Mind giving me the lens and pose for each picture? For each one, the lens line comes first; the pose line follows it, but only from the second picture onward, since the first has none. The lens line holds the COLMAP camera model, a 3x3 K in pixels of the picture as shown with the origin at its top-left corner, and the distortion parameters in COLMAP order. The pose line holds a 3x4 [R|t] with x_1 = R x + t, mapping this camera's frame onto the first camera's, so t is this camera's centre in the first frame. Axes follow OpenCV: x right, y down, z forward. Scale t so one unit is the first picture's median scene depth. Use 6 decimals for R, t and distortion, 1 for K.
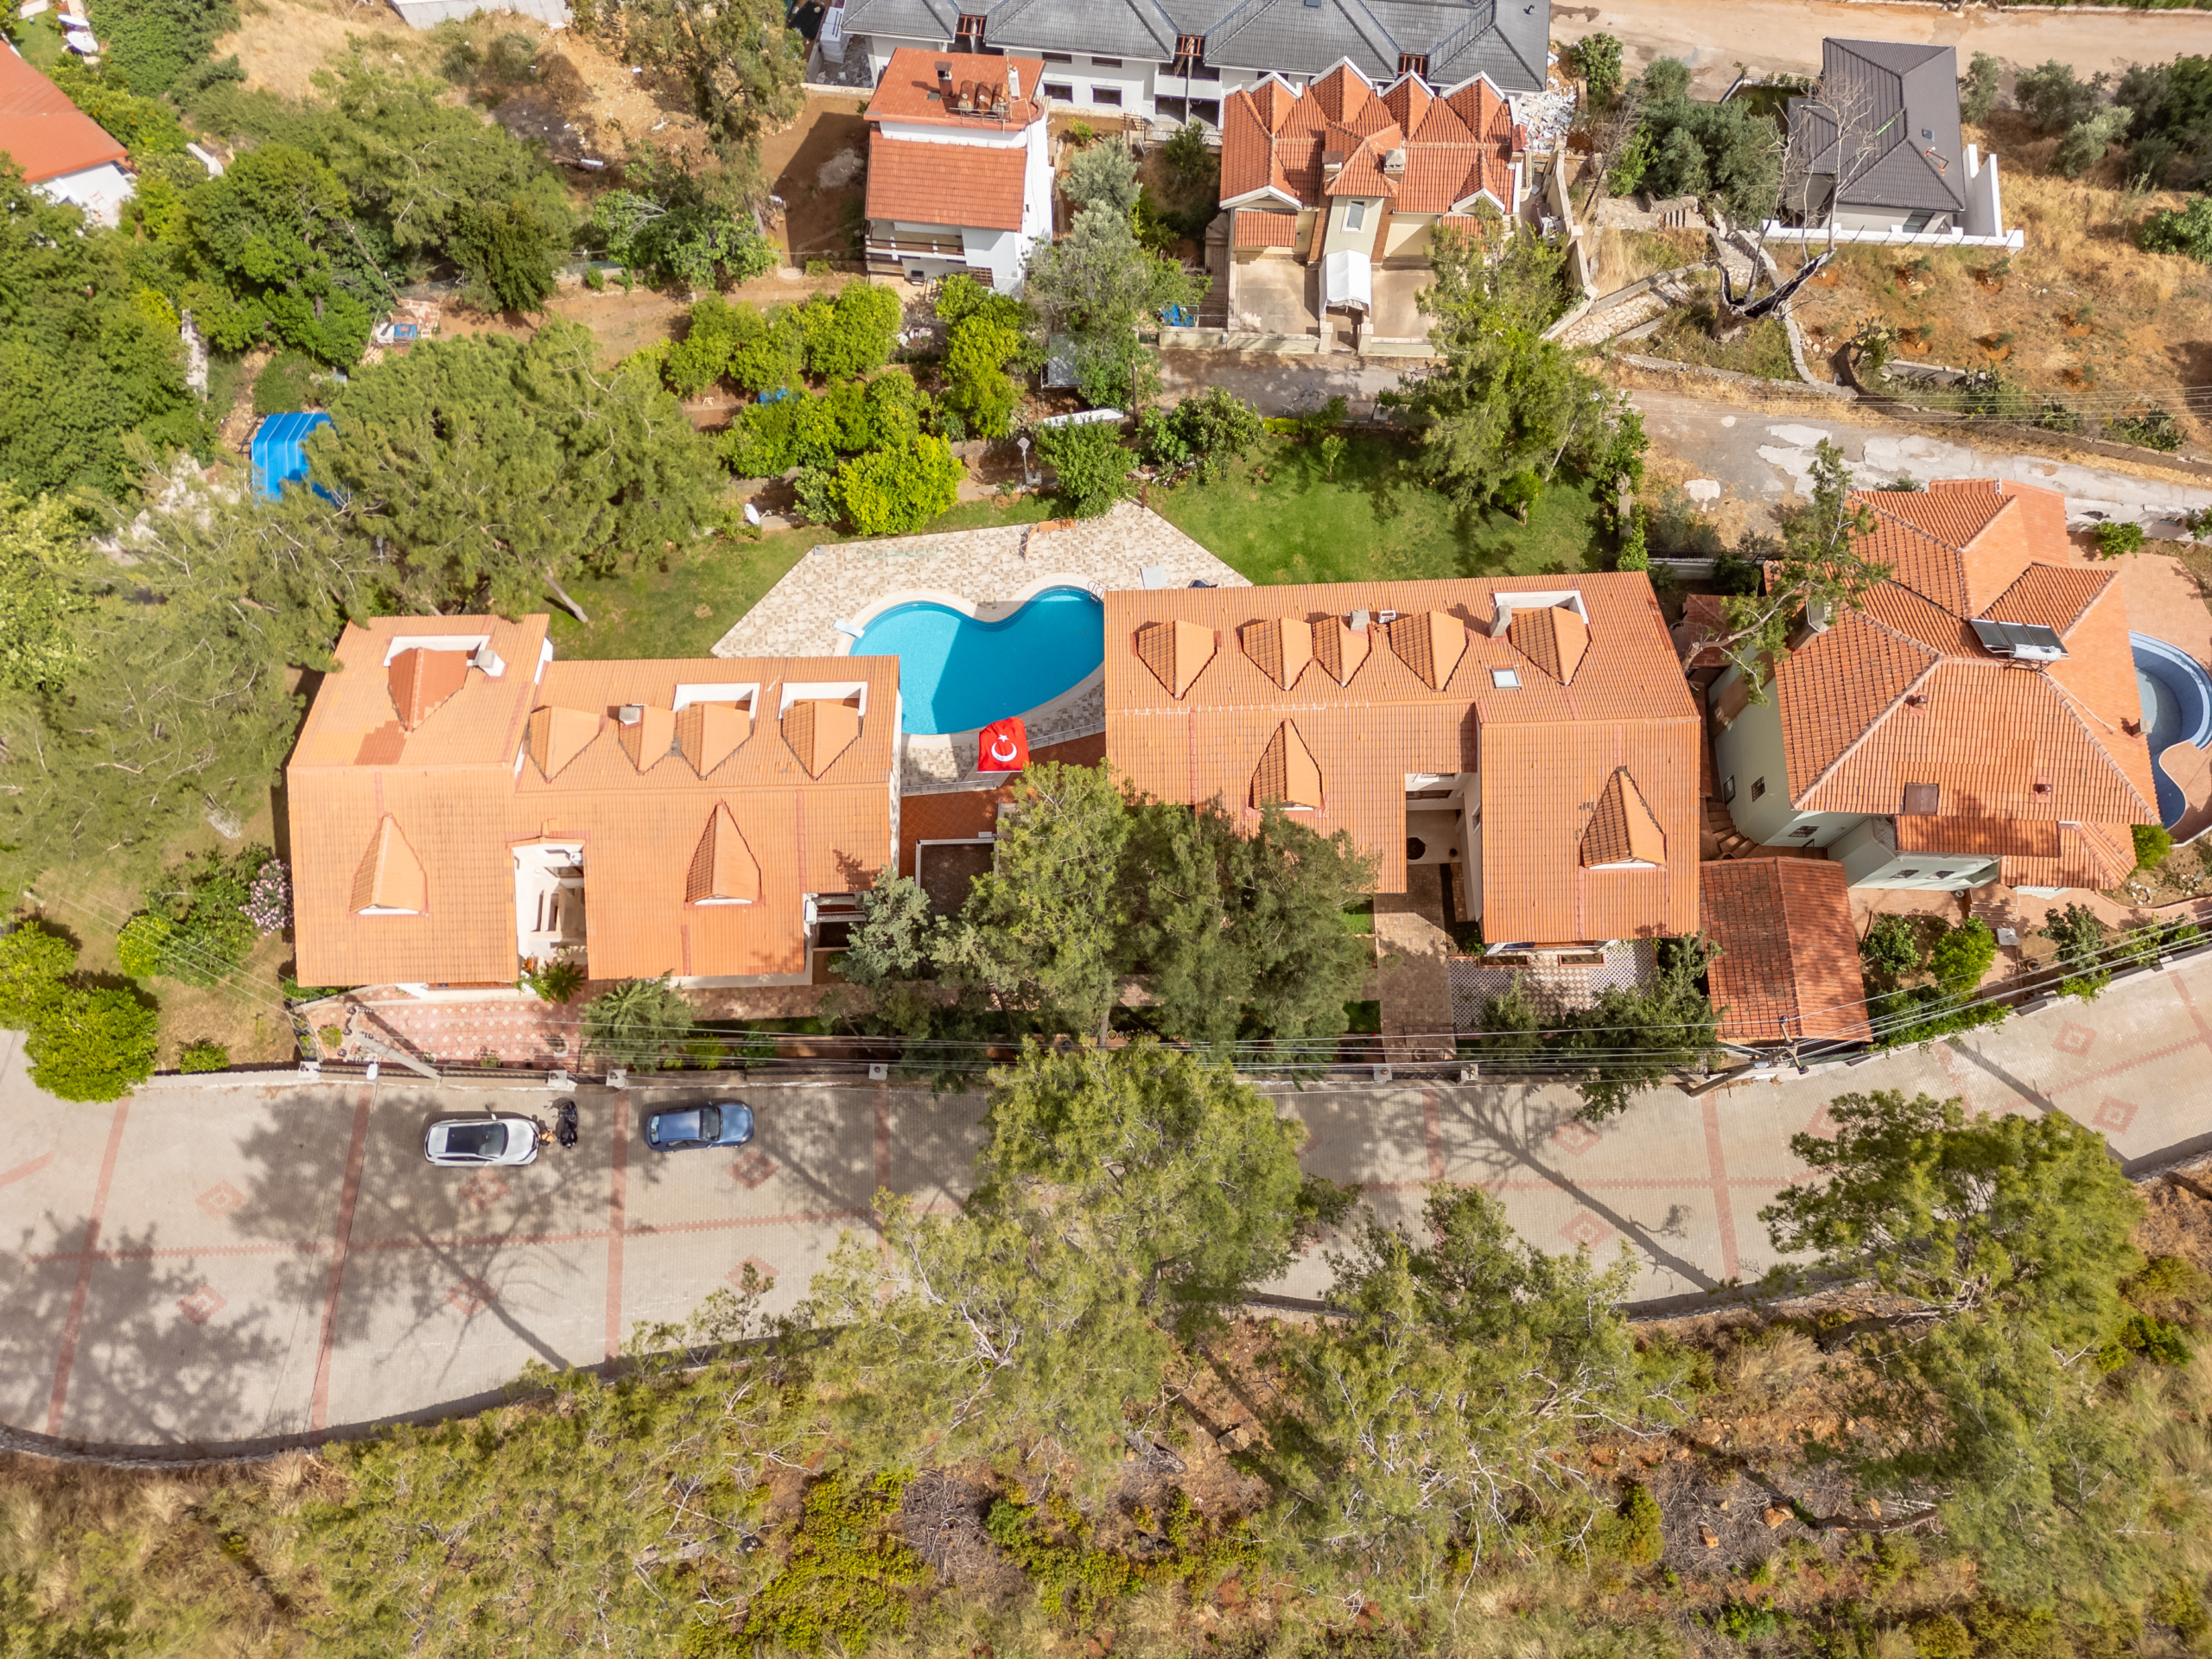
lens RADIAL K [[1576.0, 0, 1106.0], [0, 1576.0, 829.5], [0, 0, 1]] dist [0.080135, -0.074407]
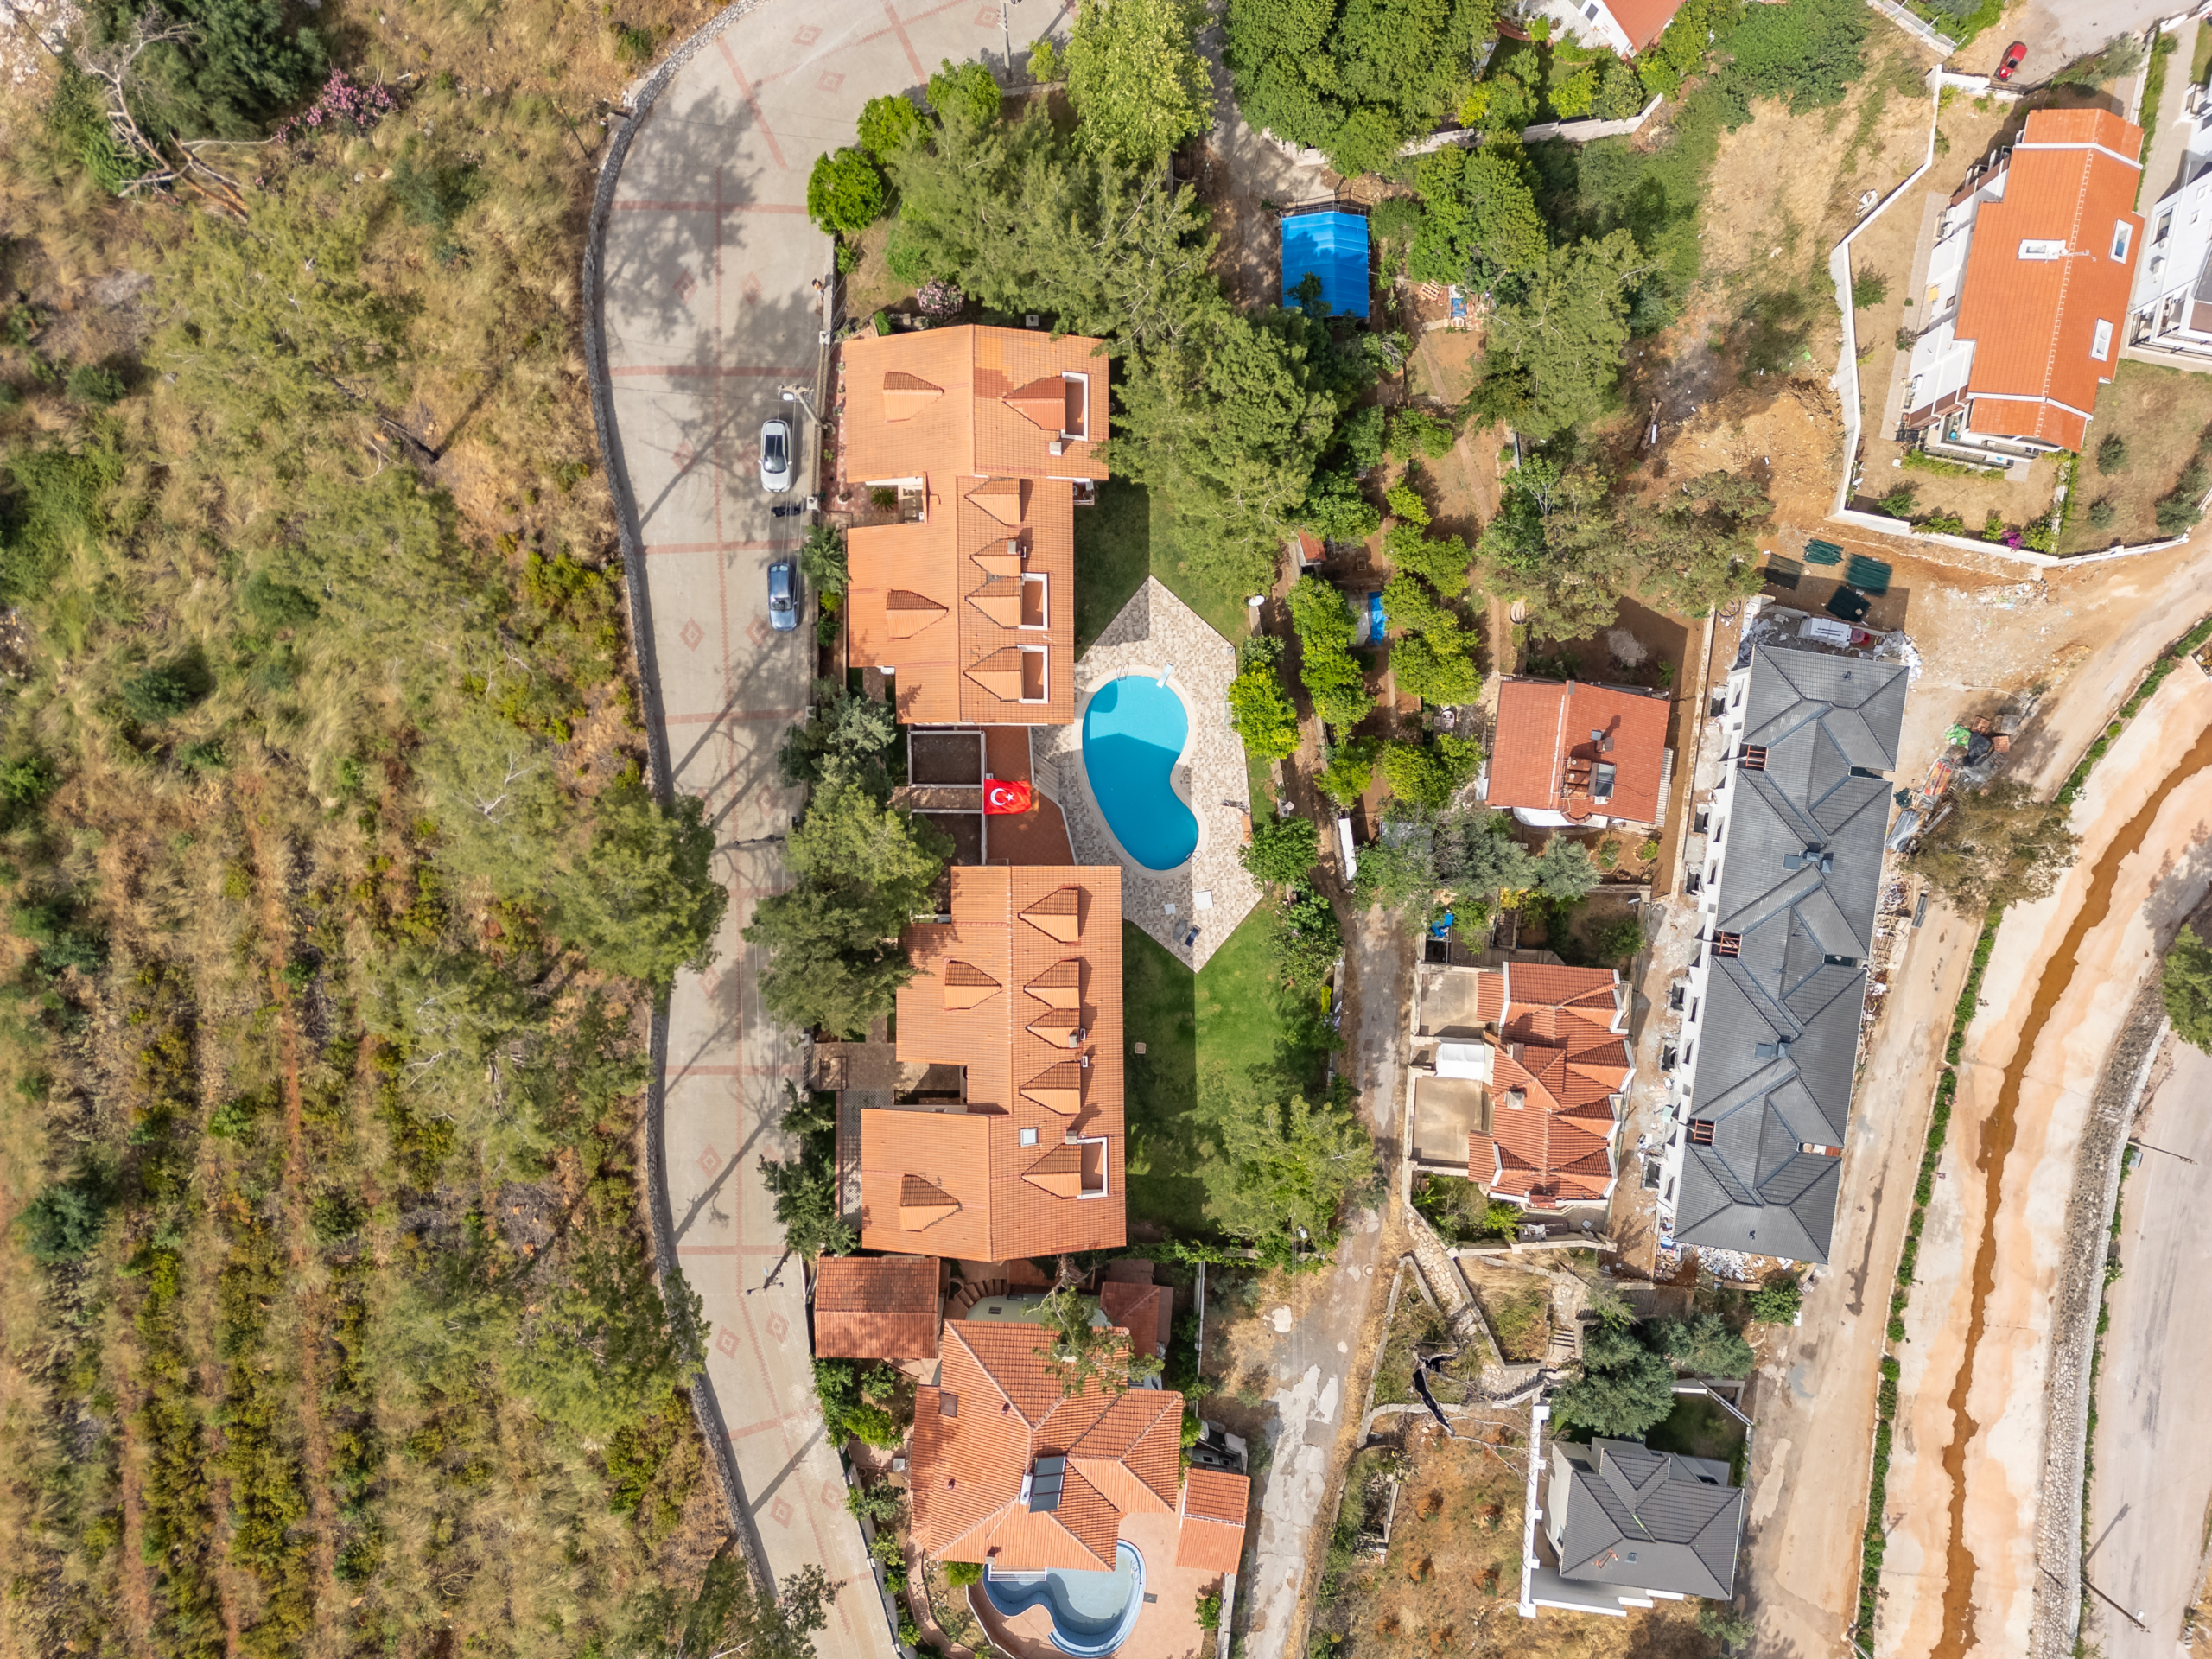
lens RADIAL K [[1538.1, 0, 1094.4], [0, 1538.1, 836.7], [0, 0, 1]] dist [0.083564, -0.062244]
pose [[-0.017978, 0.999820, 0.006048, -0.030756], [-0.947030, -0.018968, 0.320583, -0.501558], [0.320640, 0.000036, 0.947201, -0.282365]]
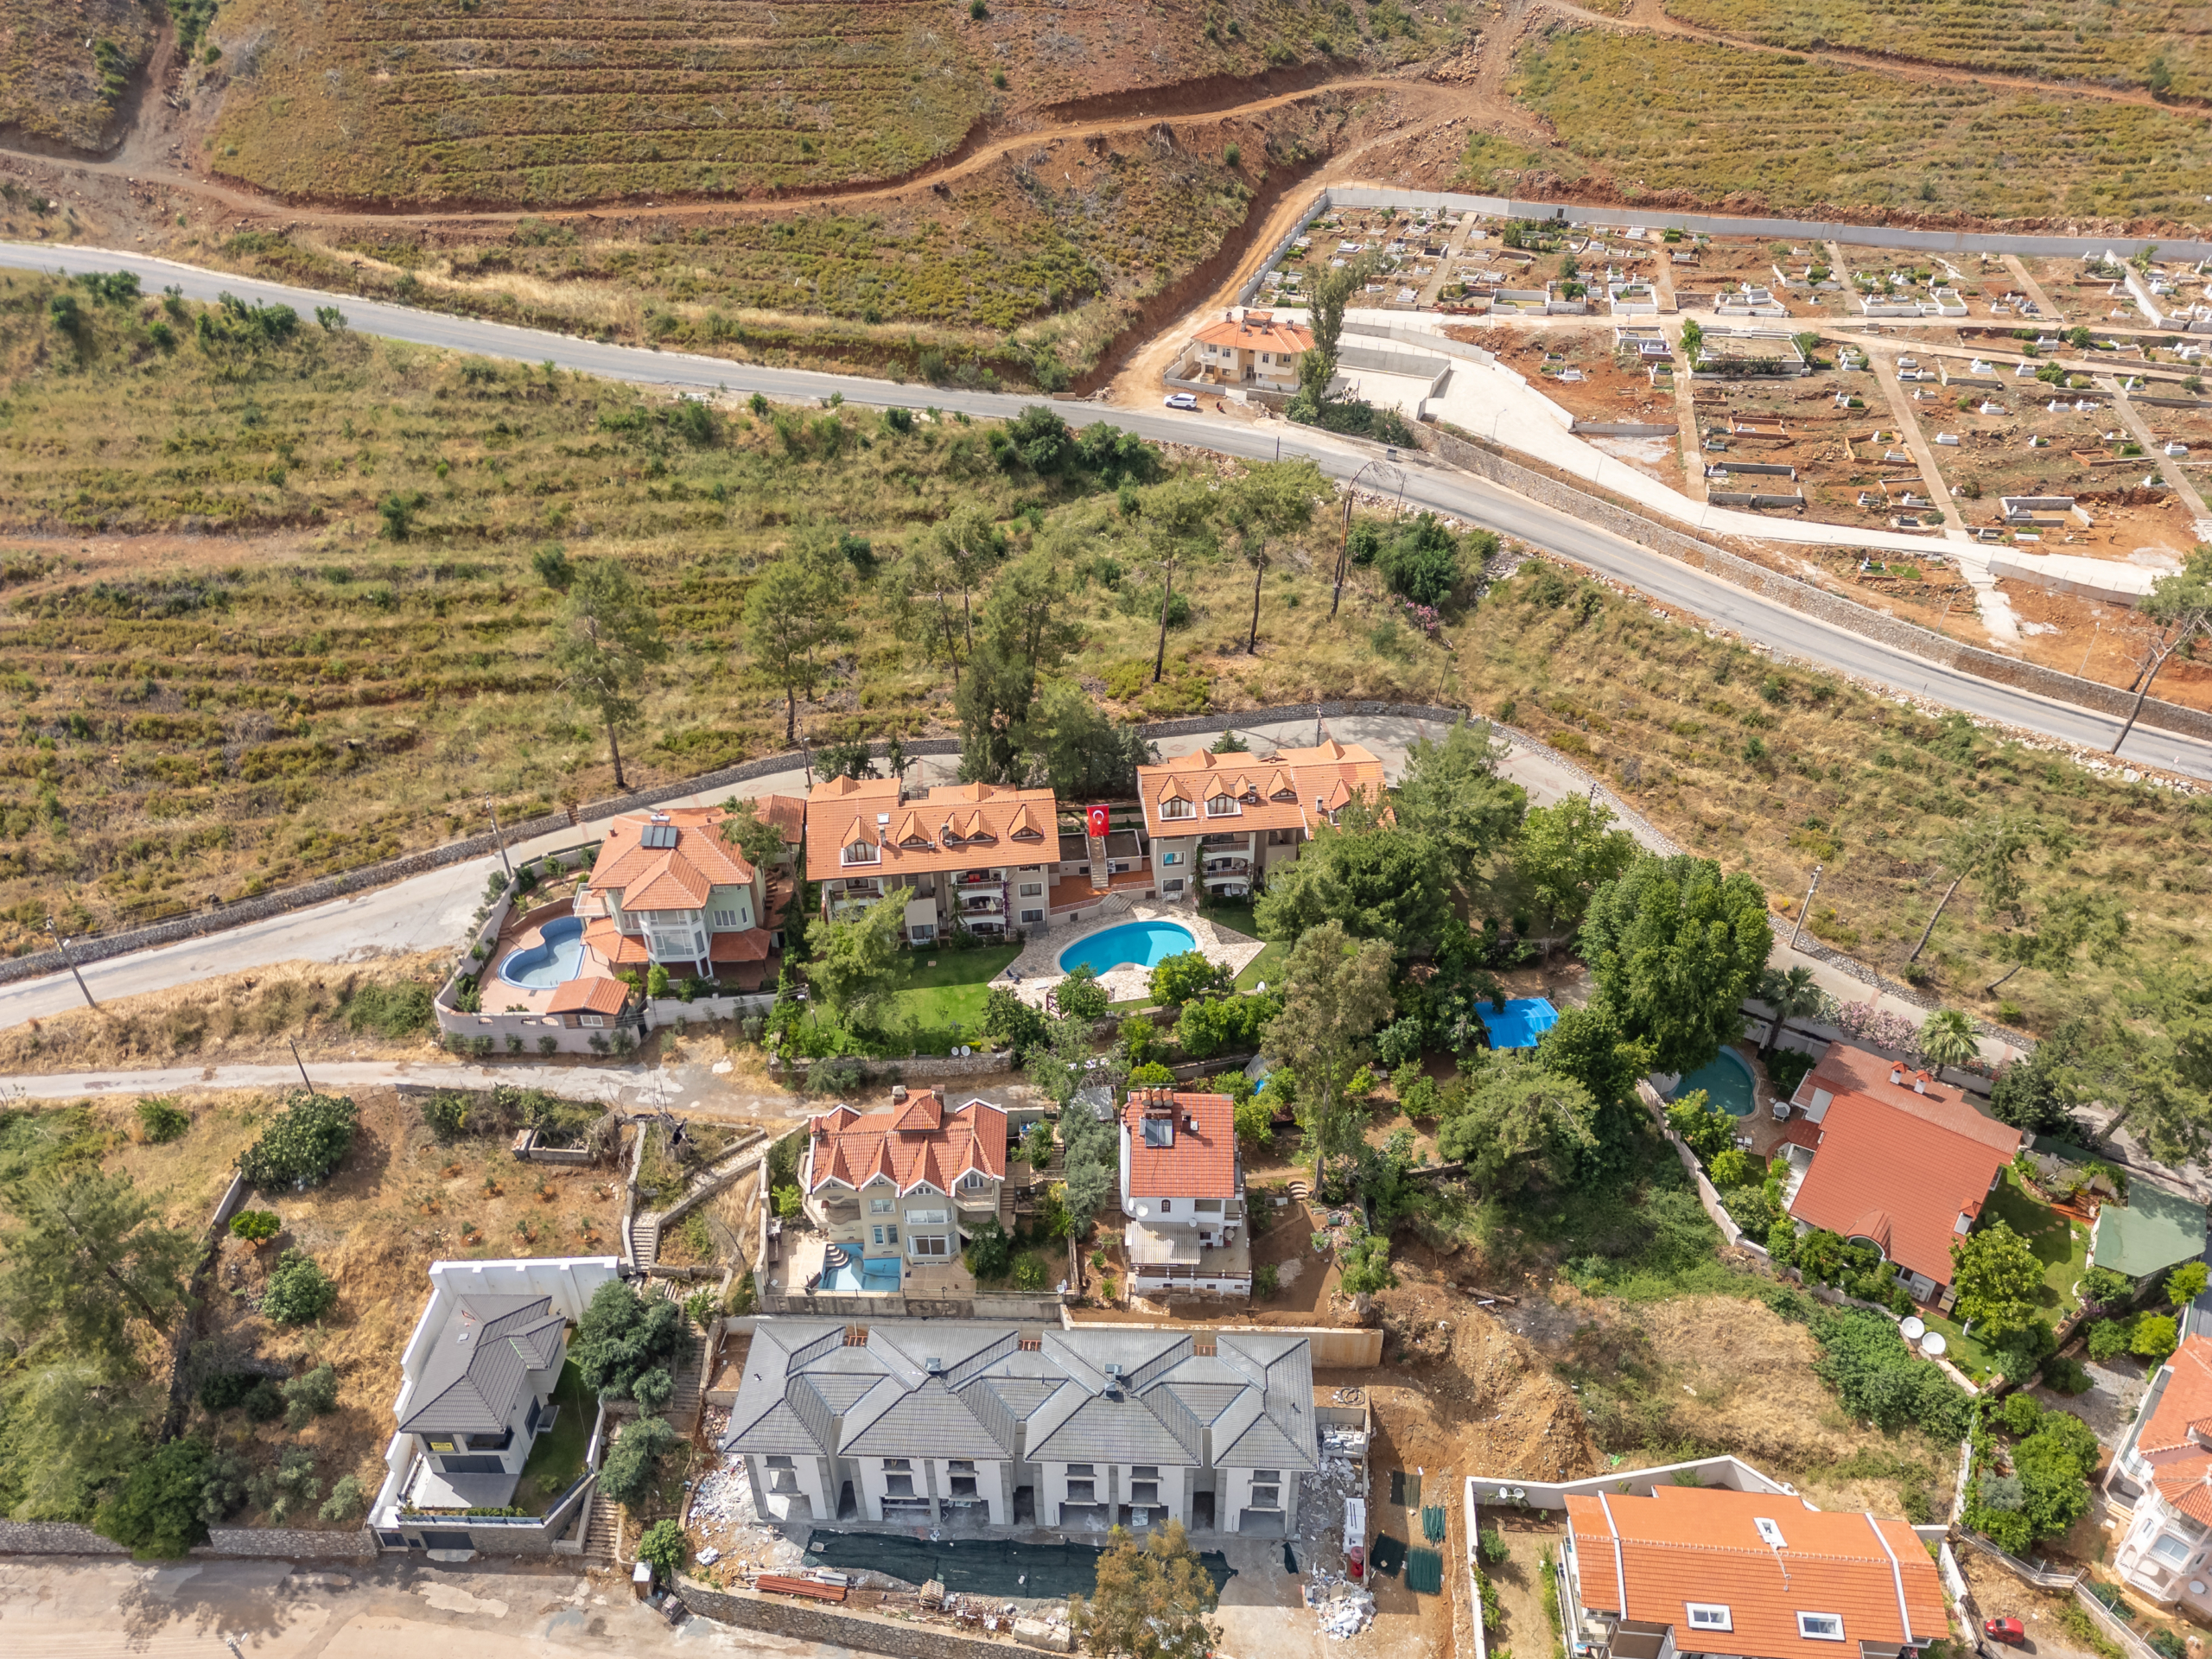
lens RADIAL K [[1538.1, 0, 1094.4], [0, 1538.1, 836.7], [0, 0, 1]] dist [0.083564, -0.062244]
pose [[-0.997137, 0.055085, -0.051793, 0.052388], [-0.065808, -0.294972, 0.953237, -1.870150], [0.037231, 0.953917, 0.297753, 0.301914]]
